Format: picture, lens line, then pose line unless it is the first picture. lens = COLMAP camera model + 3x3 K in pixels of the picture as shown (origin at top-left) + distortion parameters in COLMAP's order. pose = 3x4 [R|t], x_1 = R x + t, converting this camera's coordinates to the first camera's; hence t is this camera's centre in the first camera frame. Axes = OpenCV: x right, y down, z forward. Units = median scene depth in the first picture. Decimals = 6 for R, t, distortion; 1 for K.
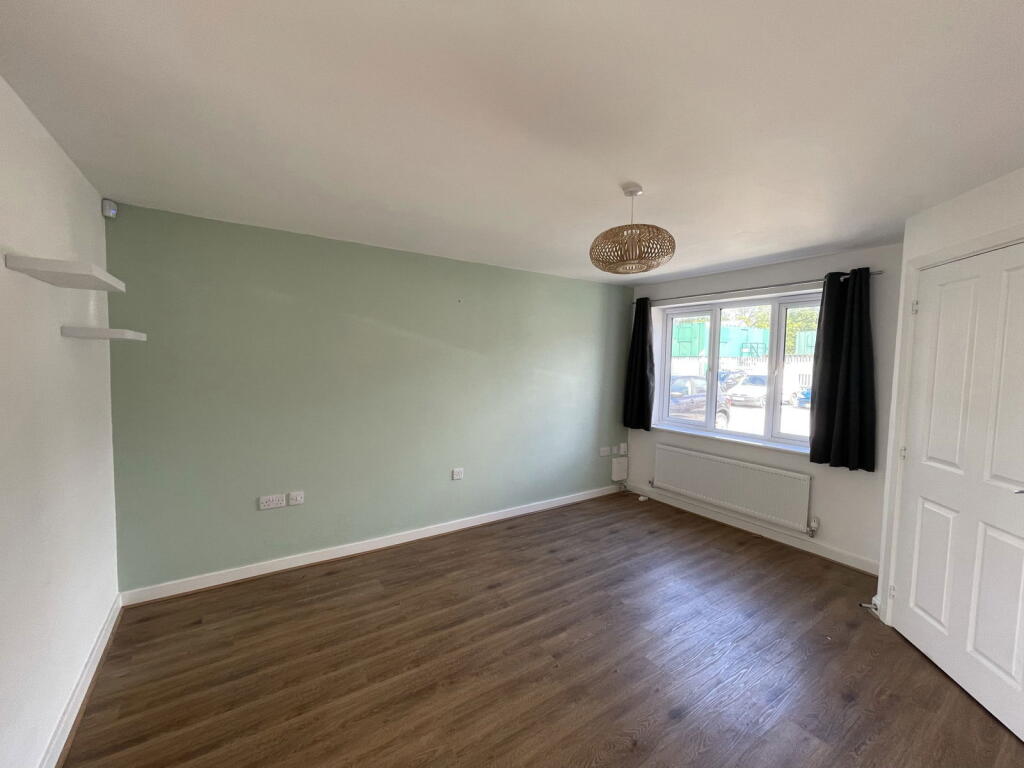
lens RADIAL K [[412.9, 0, 510.8], [0, 412.9, 384.9], [0, 0, 1]] dist [0.003936, -0.000653]
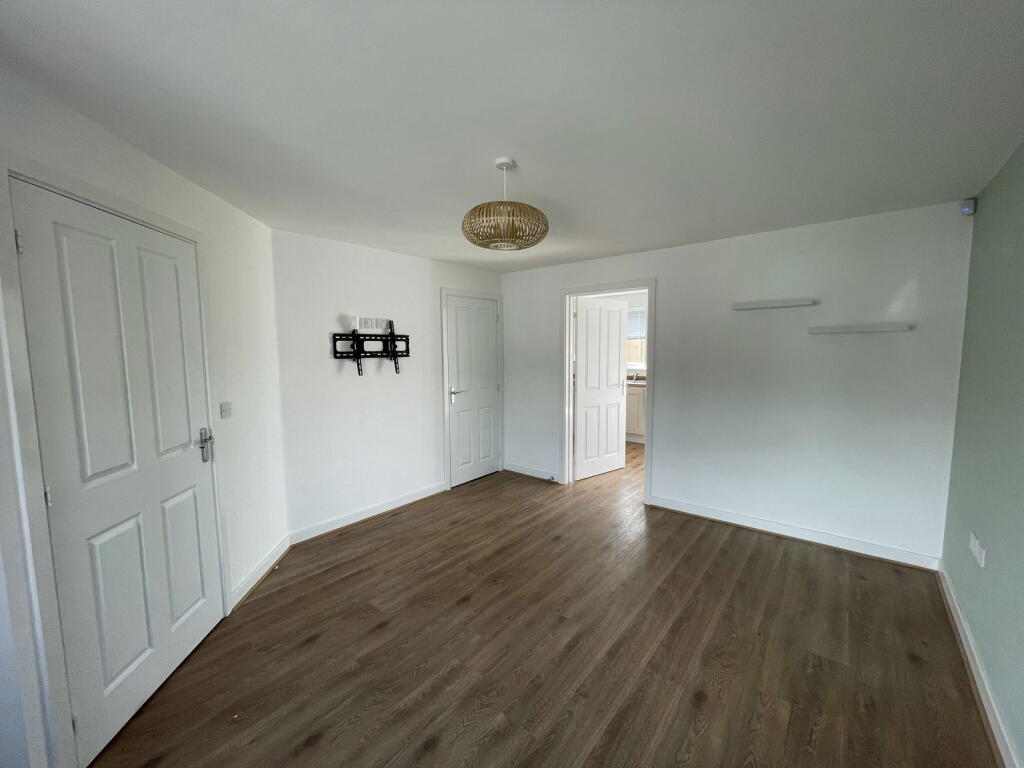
lens RADIAL K [[412.9, 0, 510.6], [0, 412.9, 386.8], [0, 0, 1]] dist [0.003936, -0.000653]
pose [[-0.955456, 0.018035, -0.294584, 0.459155], [-0.025799, 0.989207, 0.144236, -0.082414], [0.294005, 0.145411, -0.944678, 1.591595]]
